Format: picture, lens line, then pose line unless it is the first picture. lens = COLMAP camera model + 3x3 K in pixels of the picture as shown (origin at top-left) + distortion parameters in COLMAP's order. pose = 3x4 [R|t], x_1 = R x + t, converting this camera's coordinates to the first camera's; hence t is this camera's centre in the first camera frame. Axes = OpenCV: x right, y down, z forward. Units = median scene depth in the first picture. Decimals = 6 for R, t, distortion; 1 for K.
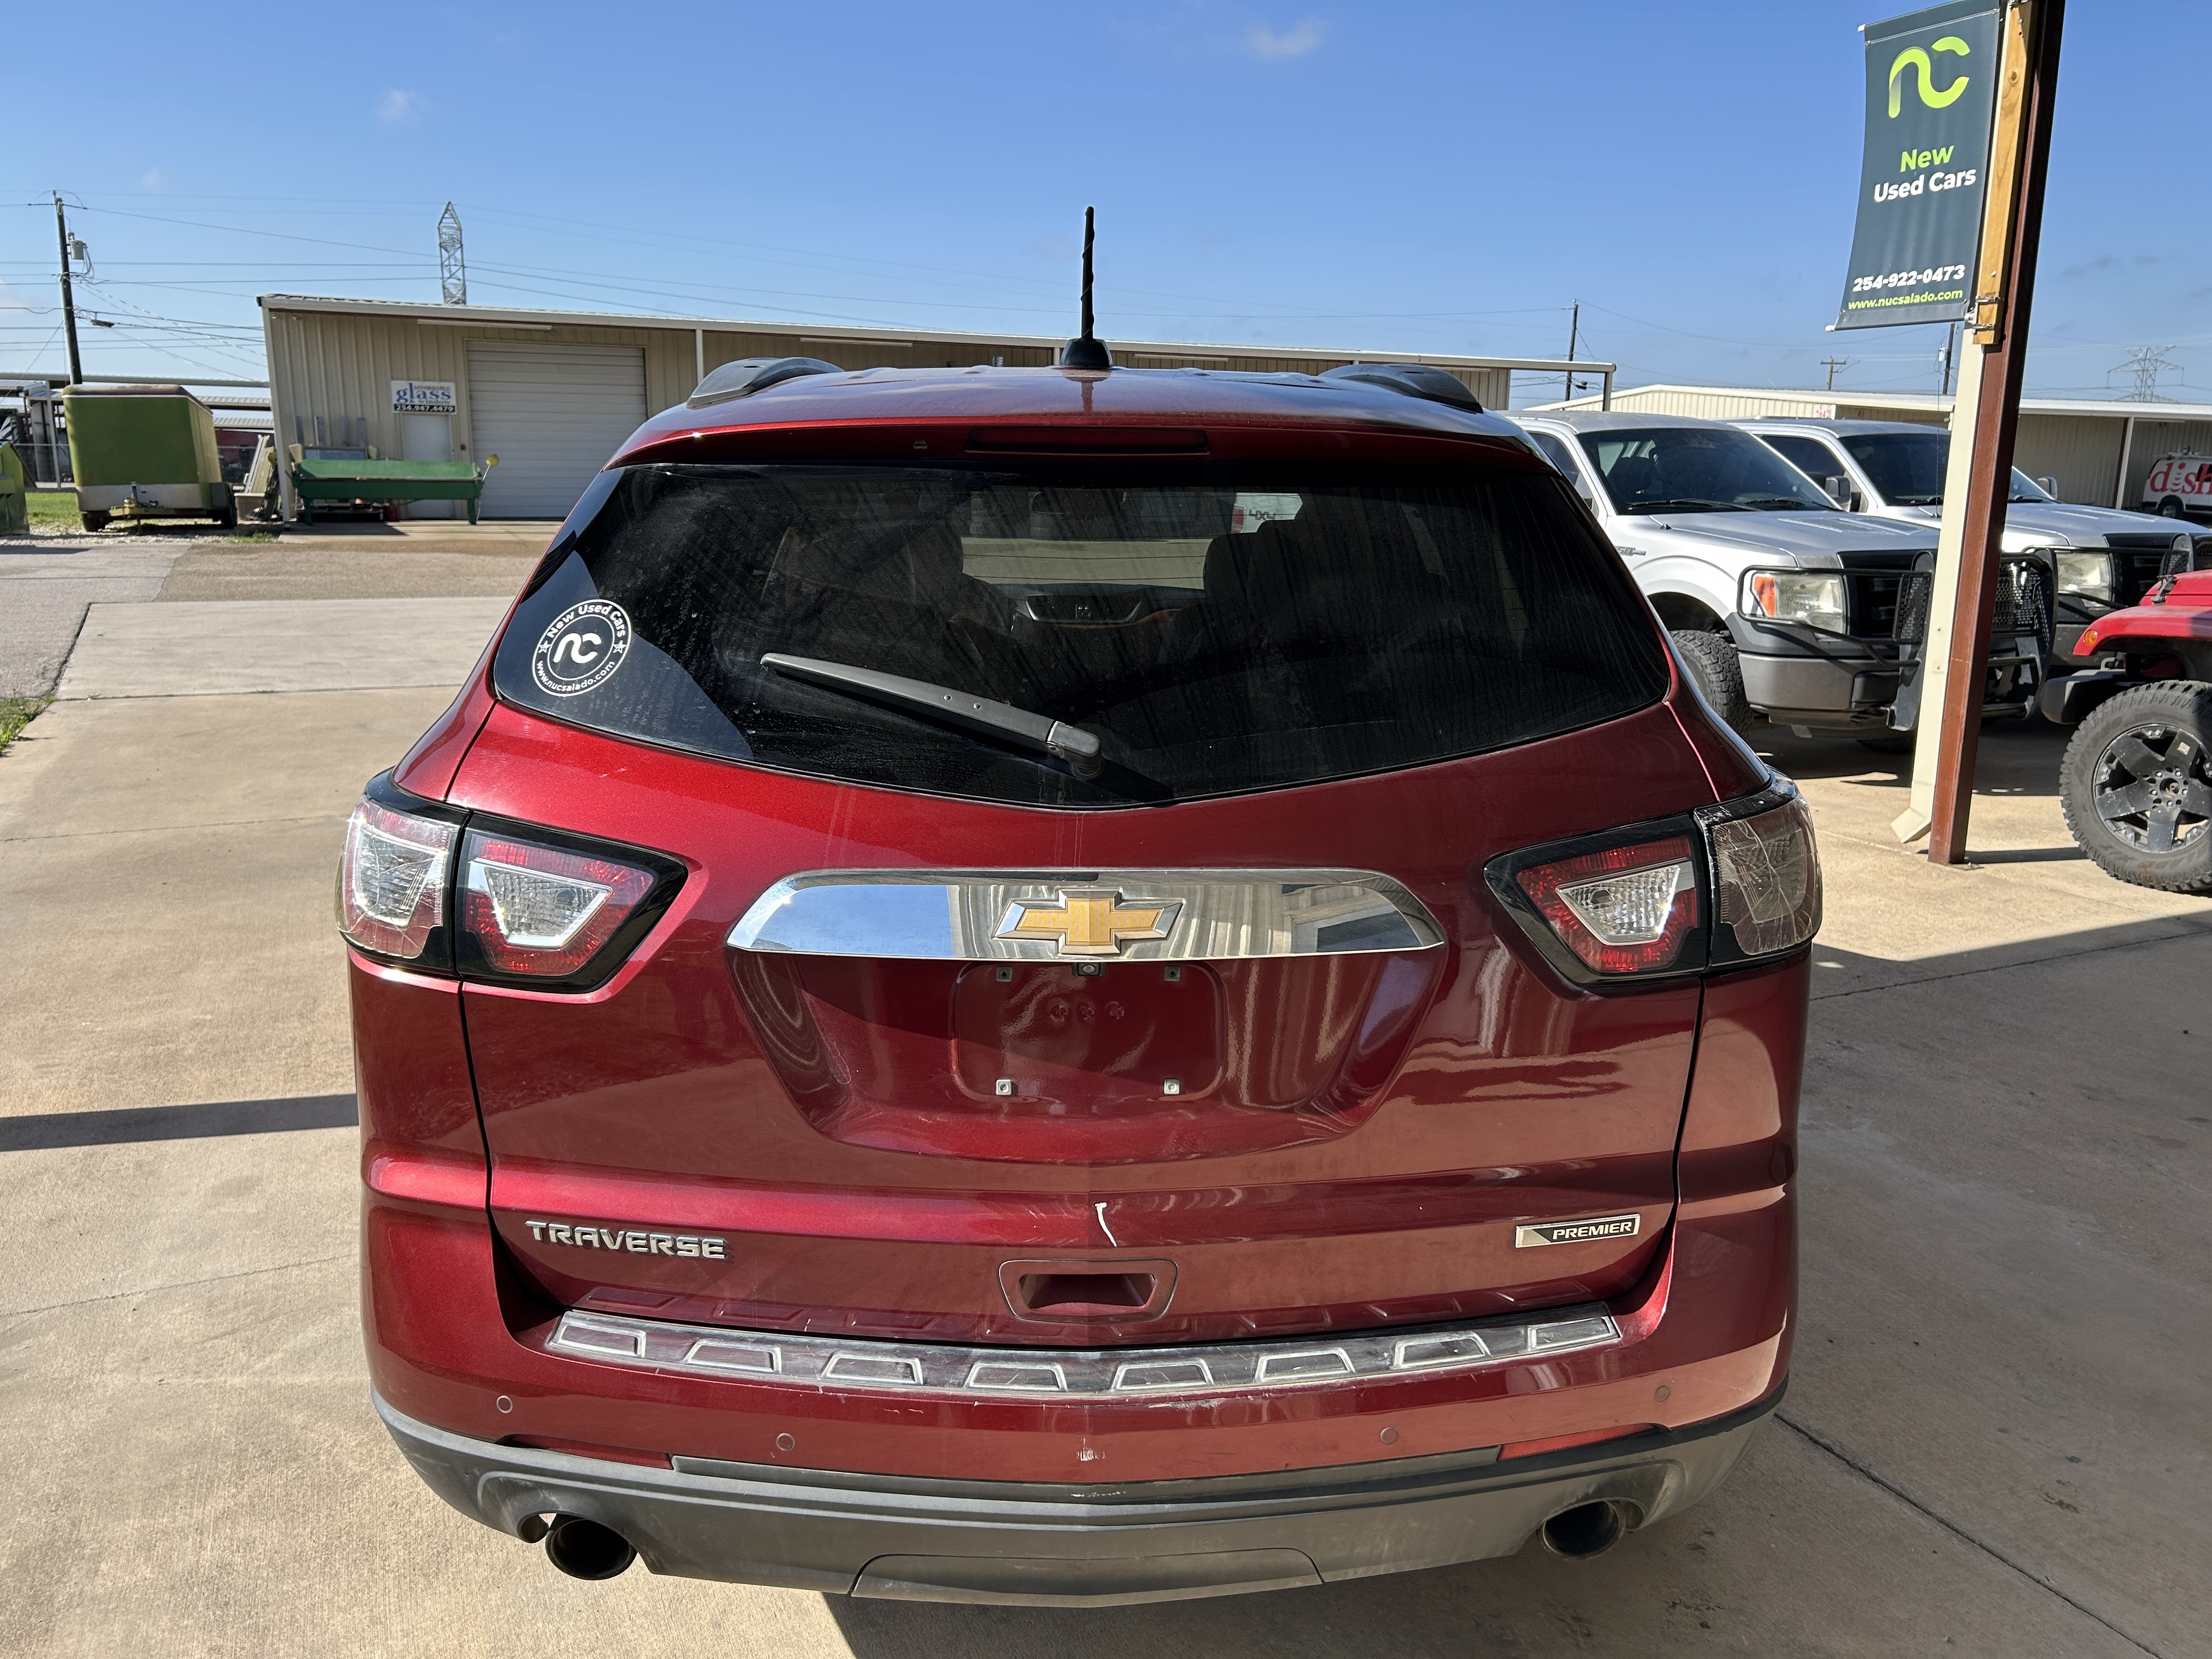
lens RADIAL K [[1662.5, 0, 1117.5], [0, 1662.5, 824.2], [0, 0, 1]] dist [0.049065, -0.052755]
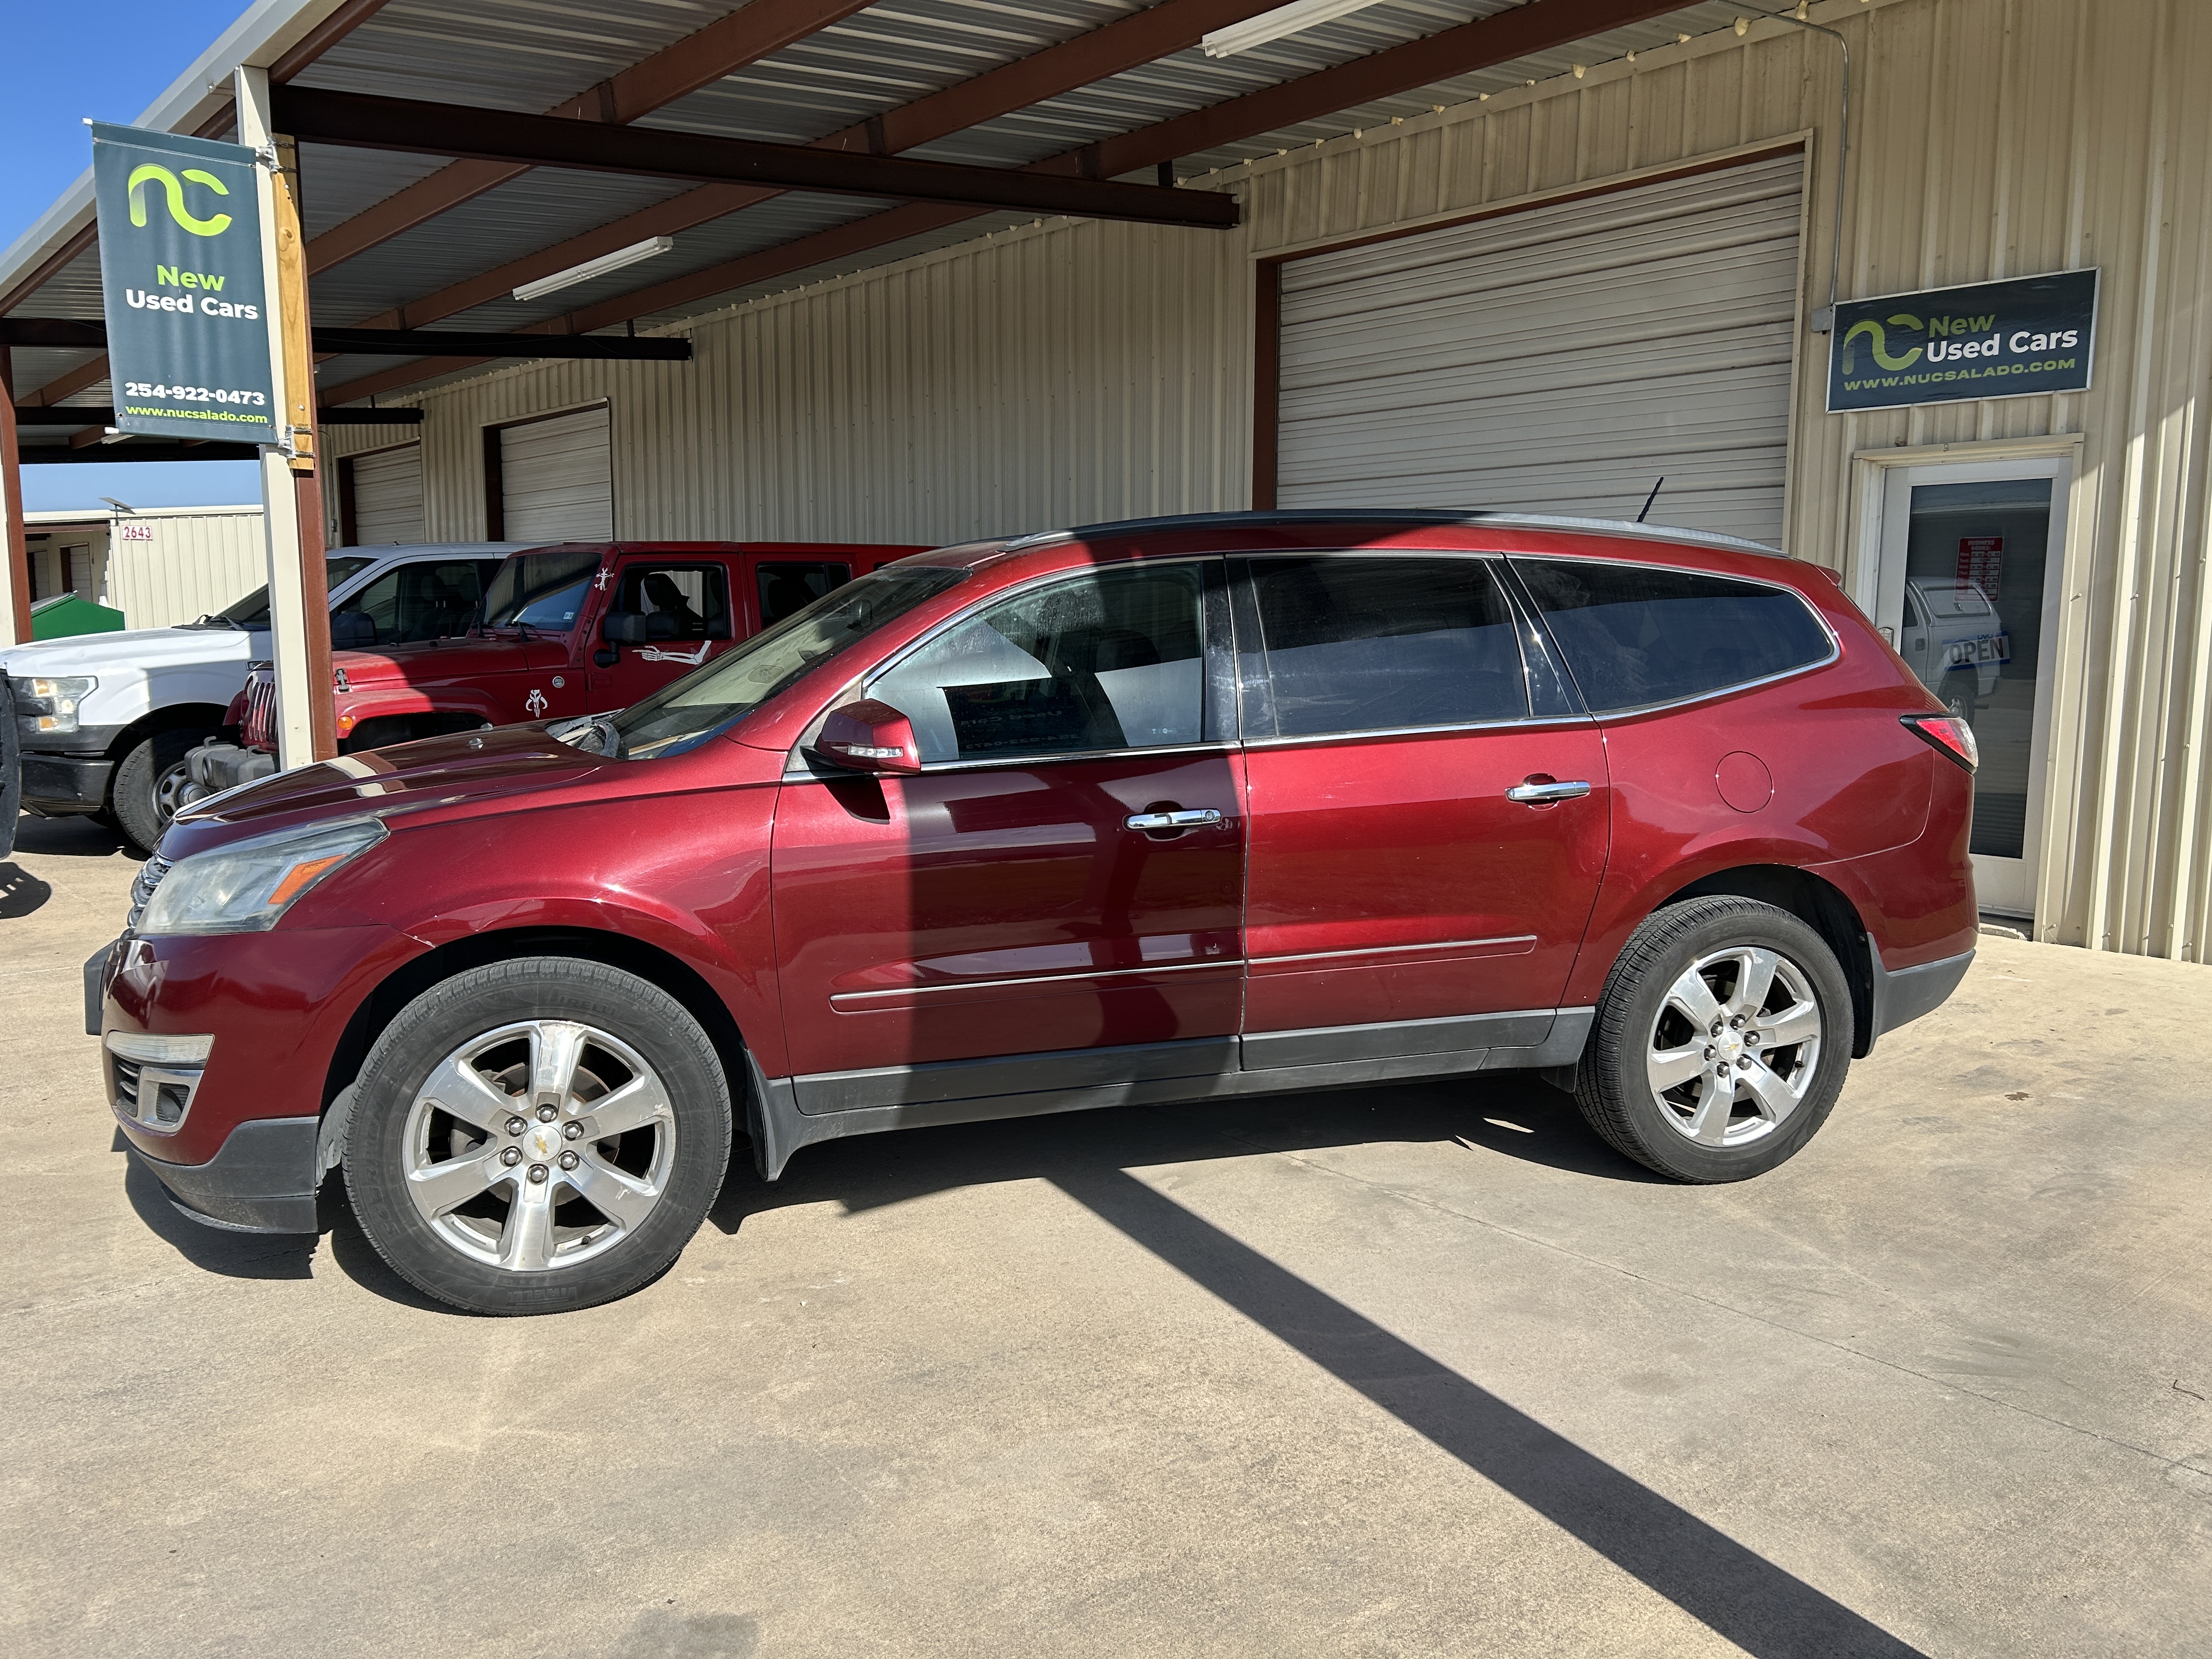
lens RADIAL K [[1662.5, 0, 1121.0], [0, 1662.5, 834.5], [0, 0, 1]] dist [0.049065, -0.052755]
pose [[-0.280667, -0.140865, 0.949412, -0.517635], [0.192949, 0.960697, 0.199580, -0.121780], [-0.940211, 0.239204, -0.242456, 0.585148]]
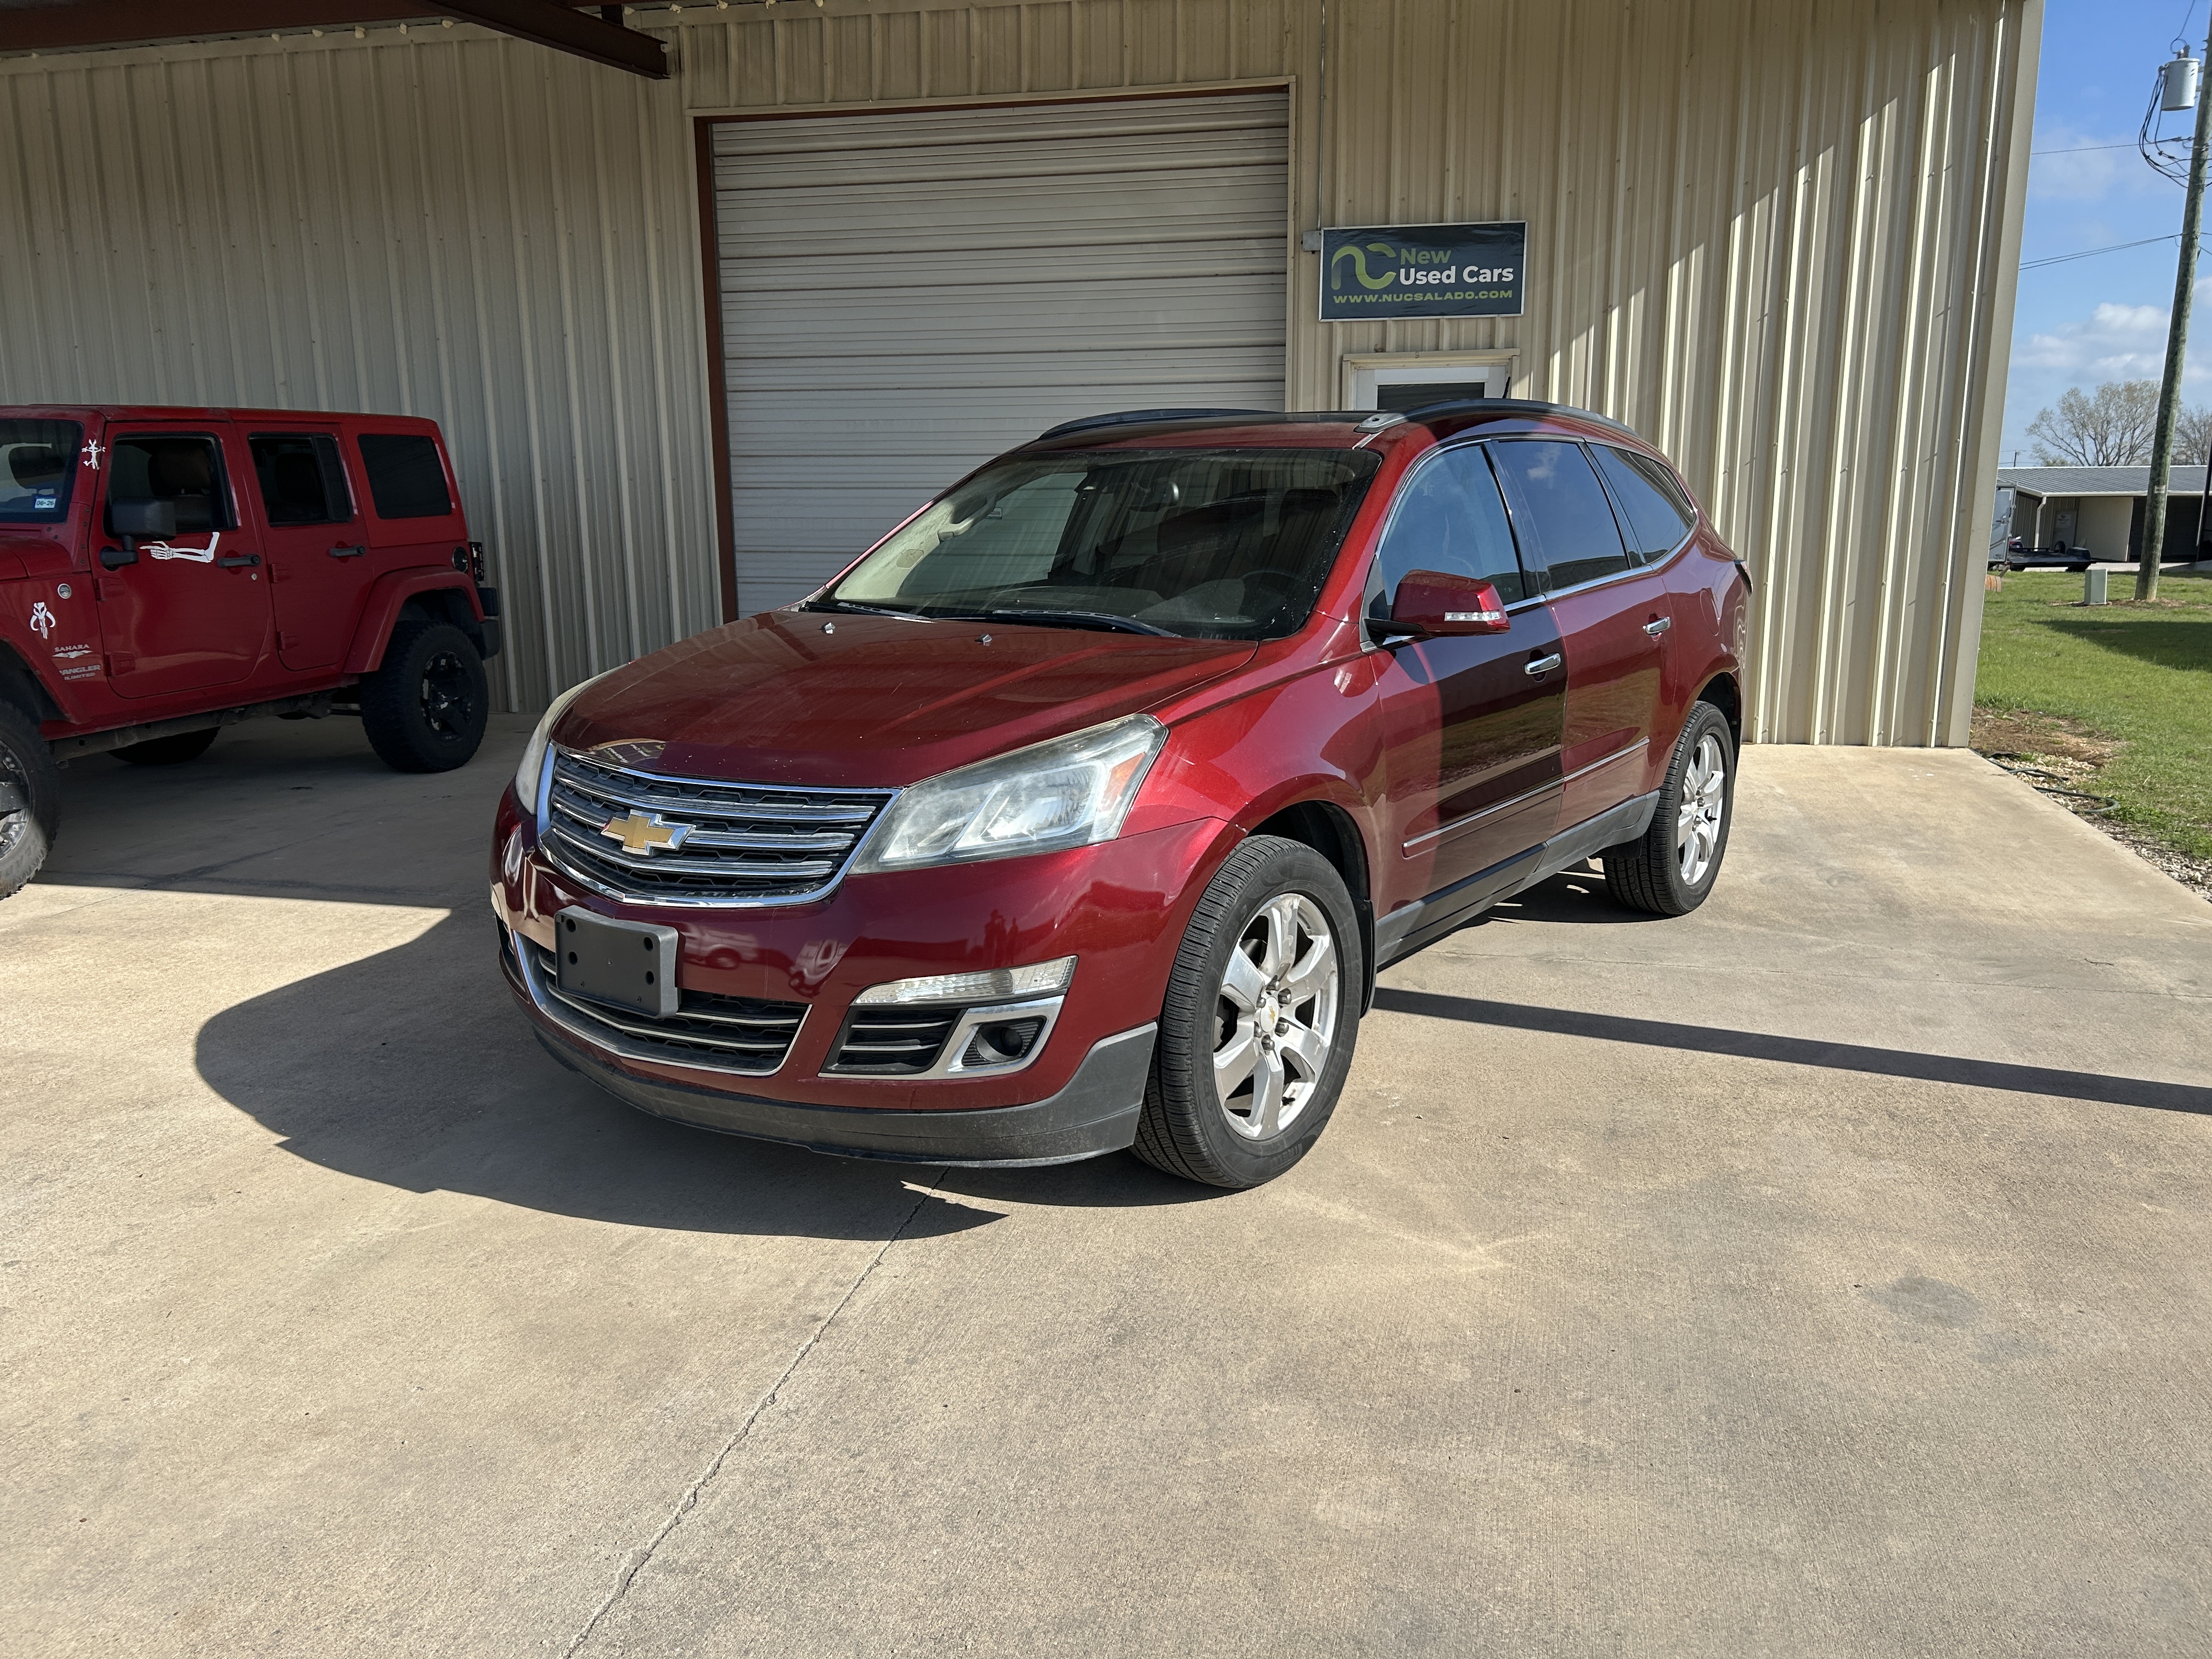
lens RADIAL K [[1662.5, 0, 1111.9], [0, 1662.5, 828.4], [0, 0, 1]] dist [0.049065, -0.052755]
pose [[-0.795434, -0.128484, 0.592264, -0.319126], [0.122330, 0.923113, 0.364551, -0.193012], [-0.593565, 0.362427, -0.718559, 0.930271]]
